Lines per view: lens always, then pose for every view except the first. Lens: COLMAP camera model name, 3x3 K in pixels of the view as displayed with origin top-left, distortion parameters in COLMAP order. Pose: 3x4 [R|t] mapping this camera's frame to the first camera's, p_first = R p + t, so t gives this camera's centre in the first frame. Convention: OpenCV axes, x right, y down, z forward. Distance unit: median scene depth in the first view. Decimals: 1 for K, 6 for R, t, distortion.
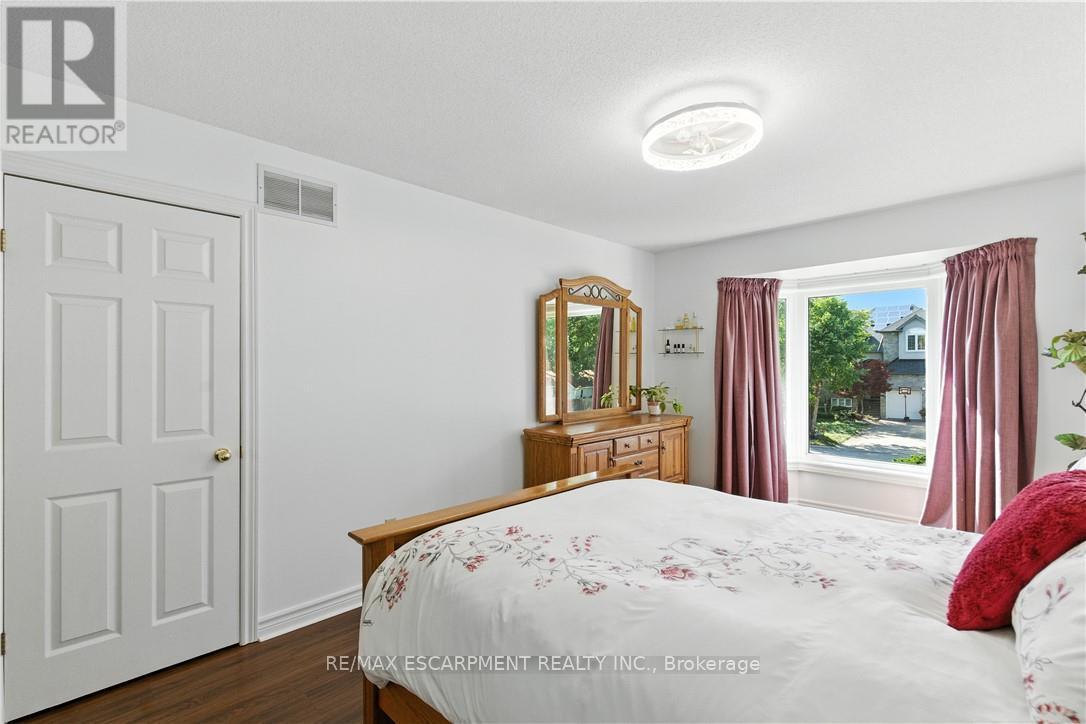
lens RADIAL K [[489.5, 0, 538.4], [0, 489.5, 366.3], [0, 0, 1]] dist [0.000934, -0.001226]
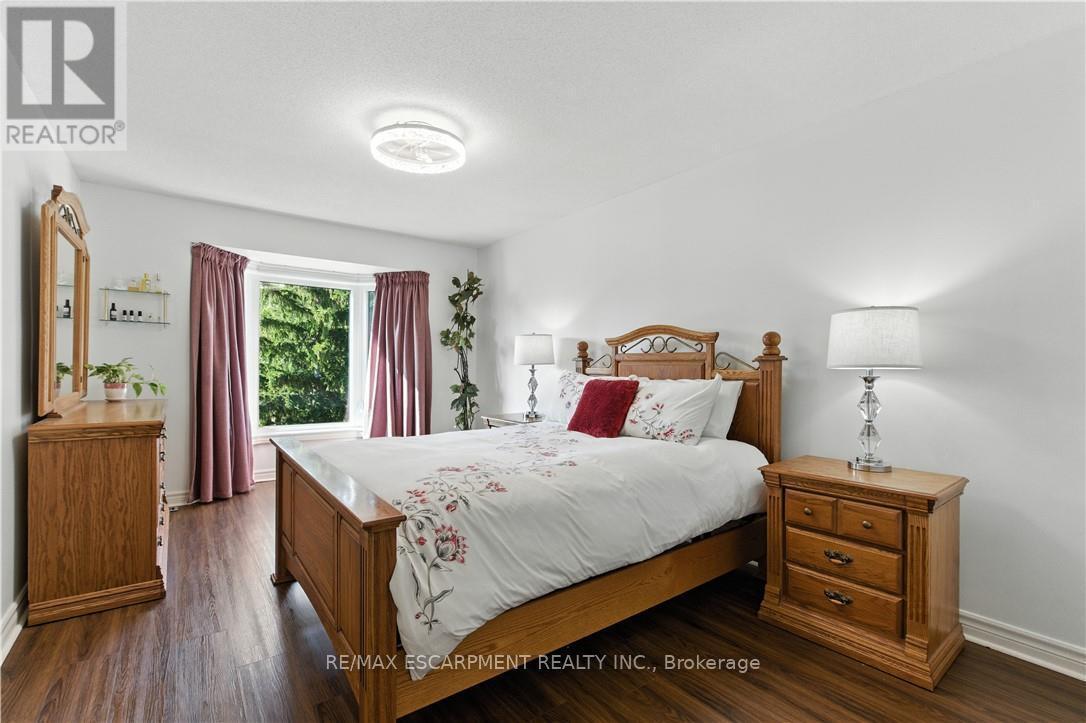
lens RADIAL K [[489.5, 0, 539.6], [0, 489.5, 363.8], [0, 0, 1]] dist [0.000934, -0.001226]
pose [[0.133258, 0.005286, 0.991067, -0.436718], [-0.009537, 0.999946, -0.004051, 0.040195], [-0.991036, -0.008912, 0.133301, 0.259950]]
